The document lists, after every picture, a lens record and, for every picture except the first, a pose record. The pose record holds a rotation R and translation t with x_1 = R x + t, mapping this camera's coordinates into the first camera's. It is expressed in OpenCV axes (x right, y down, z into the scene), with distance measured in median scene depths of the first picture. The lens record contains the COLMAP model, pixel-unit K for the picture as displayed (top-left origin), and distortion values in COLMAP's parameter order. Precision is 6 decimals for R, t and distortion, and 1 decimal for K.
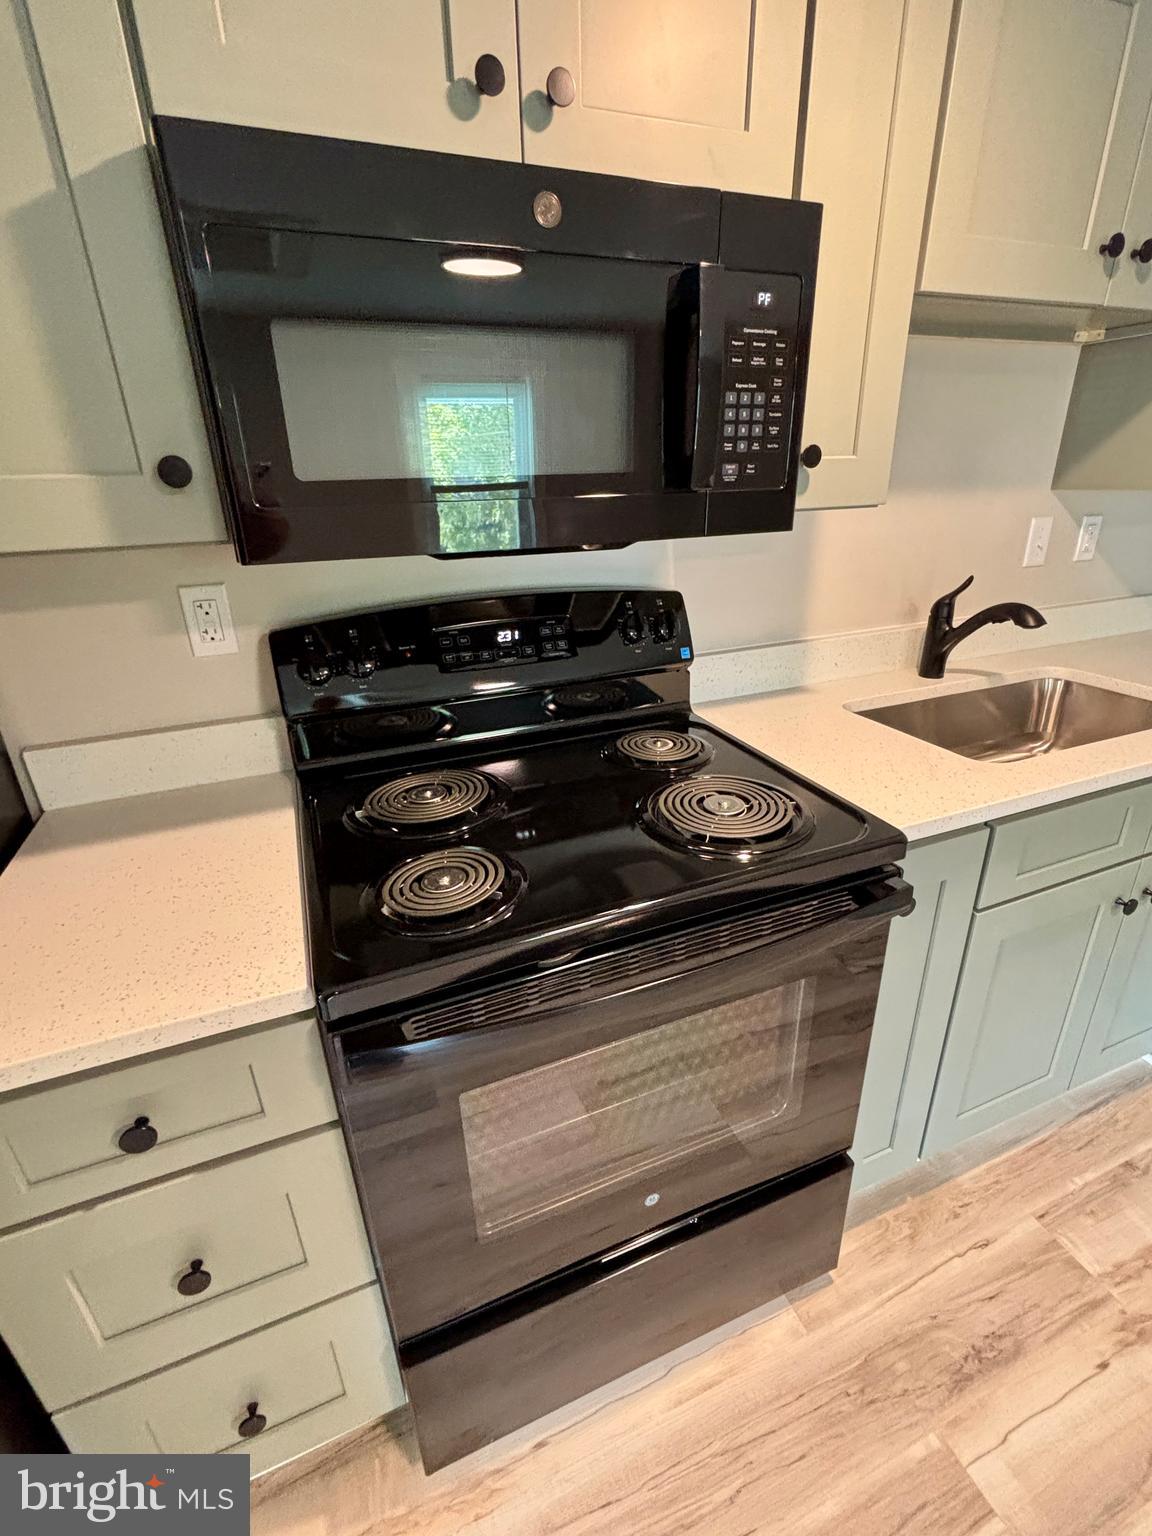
lens RADIAL K [[684.0, 0, 574.5], [0, 684.0, 761.4], [0, 0, 1]] dist [-0.003708, -0.001135]
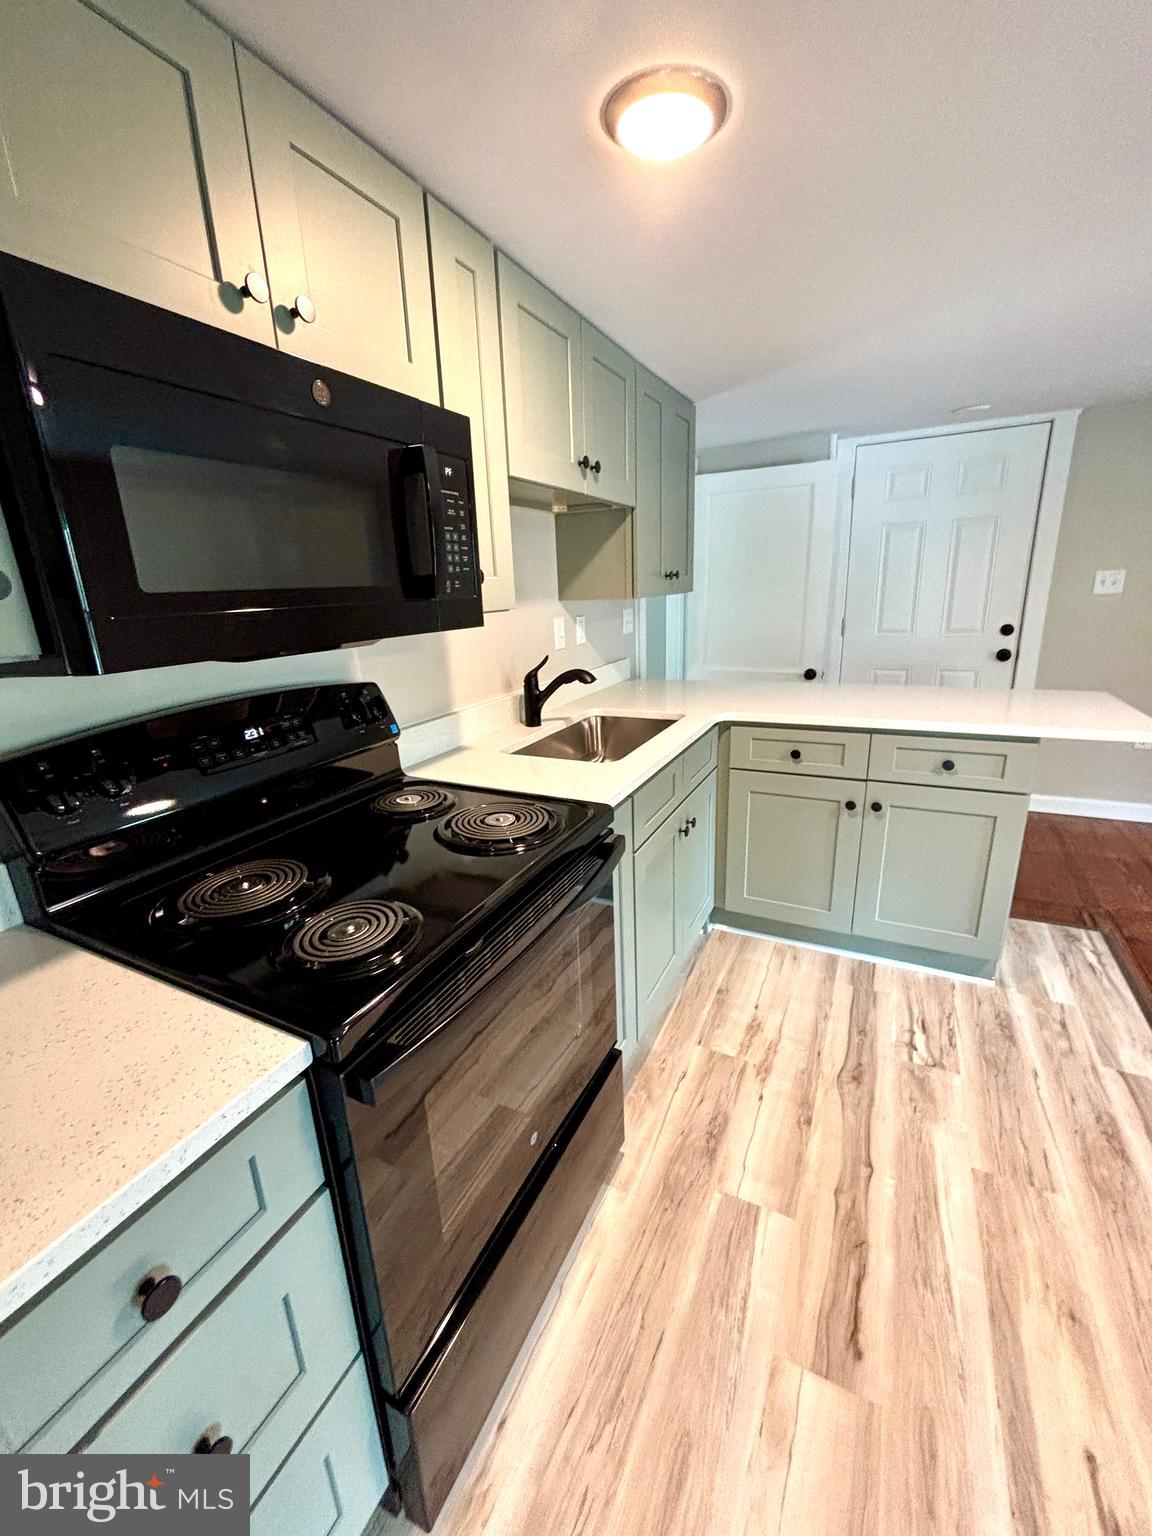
lens RADIAL K [[614.7, 0, 575.7], [0, 614.7, 766.2], [0, 0, 1]] dist [-0.001748, -0.001270]
pose [[0.748735, -0.184299, 0.636734, -0.349906], [0.266742, 0.963136, -0.034886, 0.035974], [-0.606832, 0.195964, 0.770294, -0.043124]]
